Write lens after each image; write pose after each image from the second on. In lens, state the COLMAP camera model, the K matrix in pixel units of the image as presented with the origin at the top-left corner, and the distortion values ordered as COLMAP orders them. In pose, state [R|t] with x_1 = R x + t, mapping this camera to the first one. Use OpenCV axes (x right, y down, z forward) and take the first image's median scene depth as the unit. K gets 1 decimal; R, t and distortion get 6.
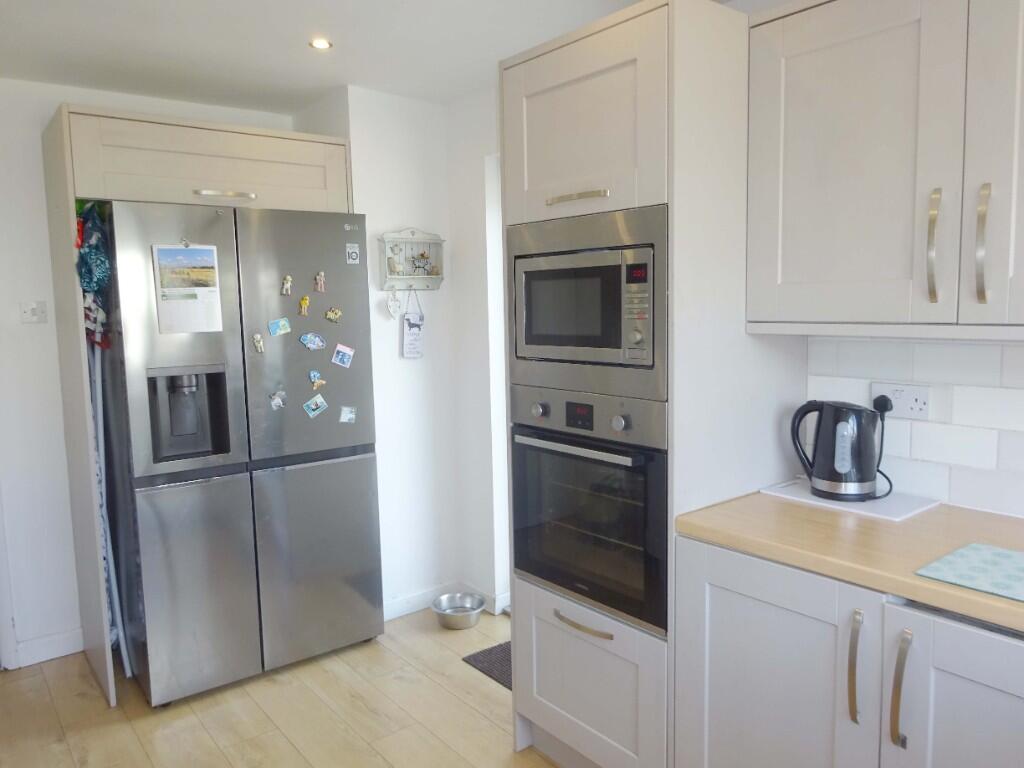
lens RADIAL K [[753.9, 0, 510.4], [0, 753.9, 381.3], [0, 0, 1]] dist [0.005029, -0.005231]
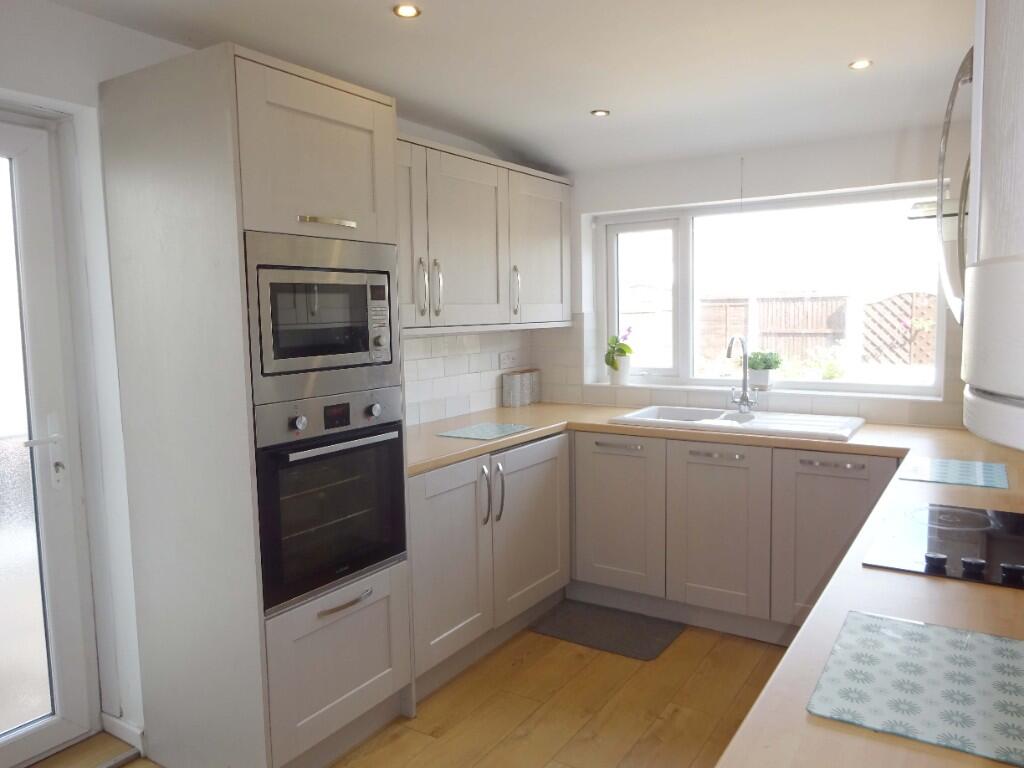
lens RADIAL K [[753.9, 0, 510.4], [0, 753.9, 381.3], [0, 0, 1]] dist [0.005029, -0.005231]
pose [[-0.313478, -0.062688, 0.947524, -1.066557], [0.127771, 0.985960, 0.107503, -0.094268], [-0.940960, 0.154766, -0.301067, 1.107399]]
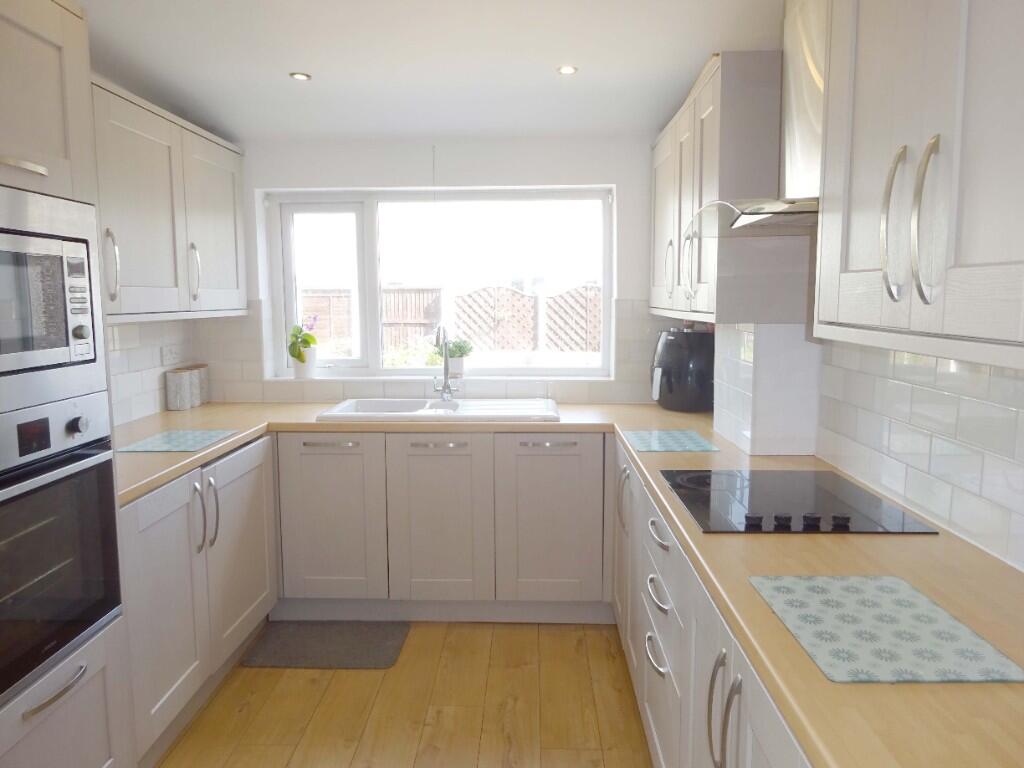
lens RADIAL K [[753.9, 0, 510.4], [0, 753.9, 381.3], [0, 0, 1]] dist [0.005029, -0.005231]
pose [[-0.762975, -0.048176, 0.644630, -0.830843], [0.090726, 0.979368, 0.180575, -0.114252], [-0.640029, 0.196259, -0.742863, 1.285913]]
